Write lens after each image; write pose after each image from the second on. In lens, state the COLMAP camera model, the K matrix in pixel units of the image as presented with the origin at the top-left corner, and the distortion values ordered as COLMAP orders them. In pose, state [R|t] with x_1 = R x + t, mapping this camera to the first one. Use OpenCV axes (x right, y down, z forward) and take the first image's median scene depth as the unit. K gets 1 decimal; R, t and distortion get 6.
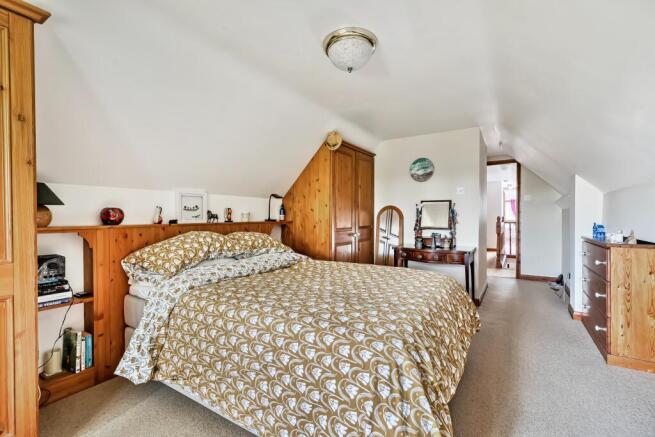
lens RADIAL K [[292.1, 0, 327.7], [0, 292.1, 217.9], [0, 0, 1]] dist [0.000210, -0.000040]
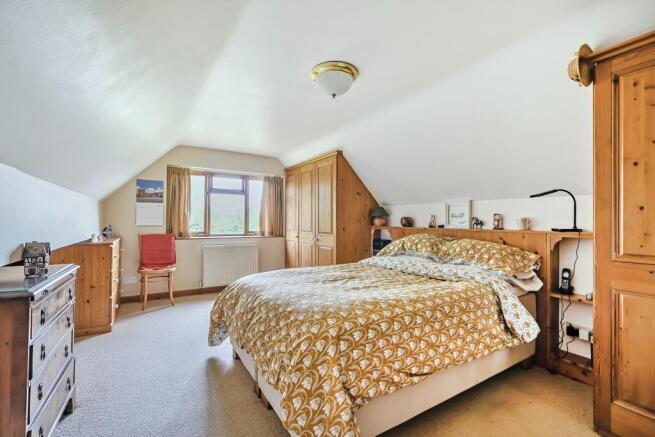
lens RADIAL K [[284.4, 0, 327.7], [0, 284.4, 217.0], [0, 0, 1]] dist [0.000023, -0.000005]
pose [[-0.441742, -0.010372, -0.897082, 0.740276], [-0.010393, 0.999925, -0.006443, -0.014238], [0.897082, 0.006478, -0.441817, 1.008061]]
